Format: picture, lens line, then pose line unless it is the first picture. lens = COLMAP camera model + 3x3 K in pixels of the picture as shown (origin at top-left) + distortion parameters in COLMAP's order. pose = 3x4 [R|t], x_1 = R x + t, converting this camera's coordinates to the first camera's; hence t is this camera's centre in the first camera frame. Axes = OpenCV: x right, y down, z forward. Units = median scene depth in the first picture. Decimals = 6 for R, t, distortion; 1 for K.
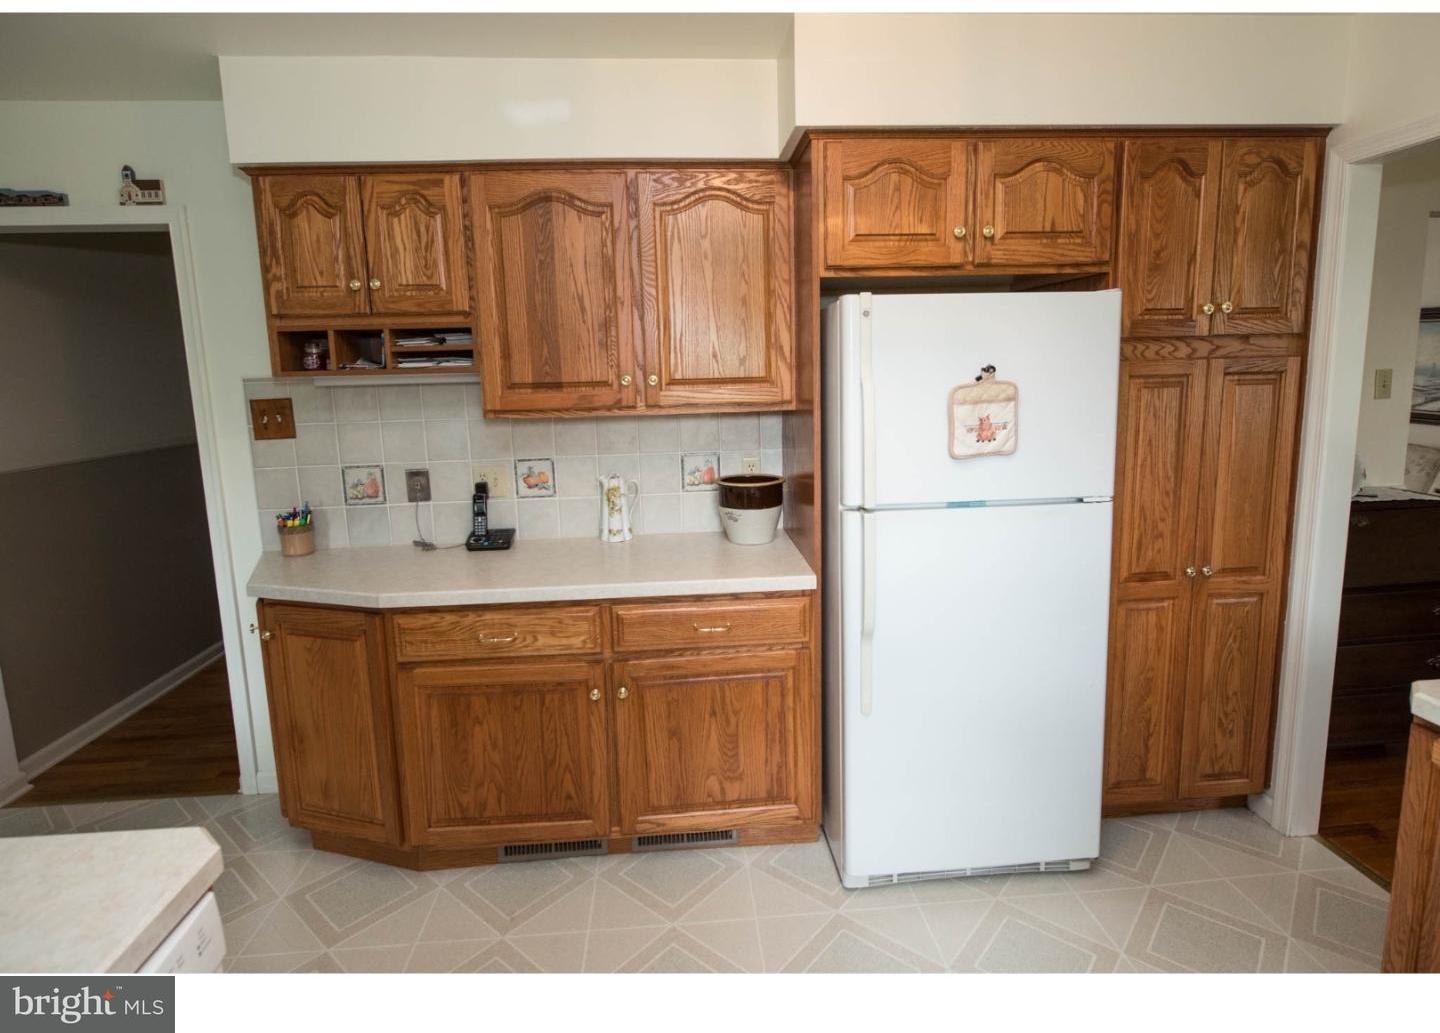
lens RADIAL K [[751.1, 0, 722.9], [0, 751.1, 478.2], [0, 0, 1]] dist [-0.001280, -0.000027]
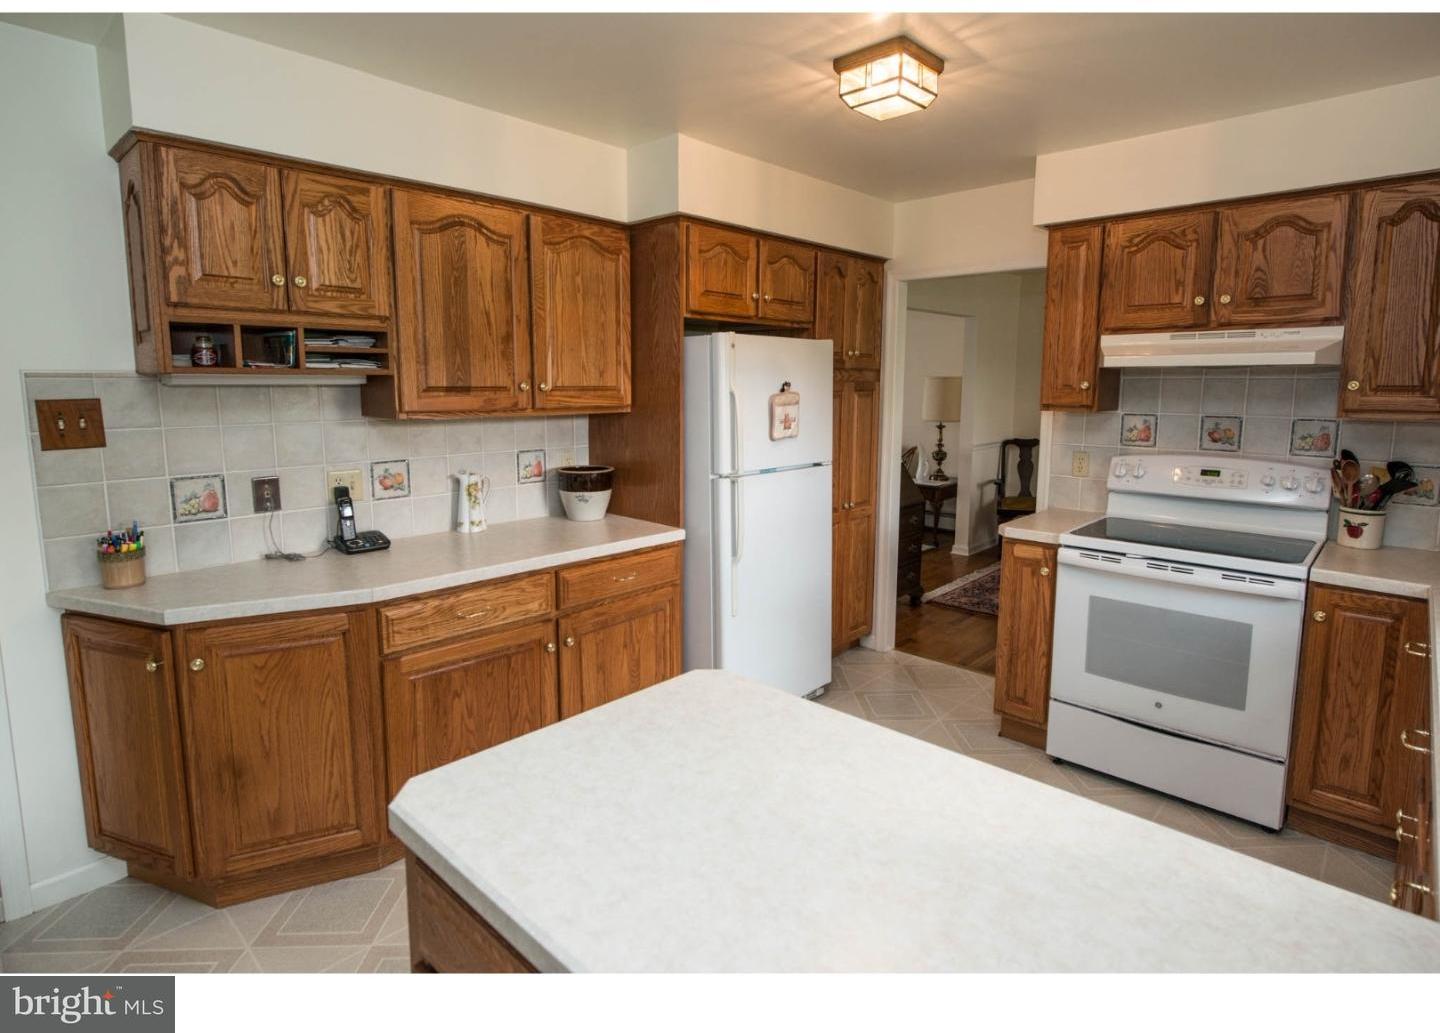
lens RADIAL K [[751.1, 0, 722.9], [0, 751.1, 478.2], [0, 0, 1]] dist [-0.001280, -0.000027]
pose [[0.737710, -0.058271, 0.672599, -0.720608], [0.074522, 0.997208, 0.004657, 0.032217], [-0.670992, 0.046688, 0.739993, -0.077604]]
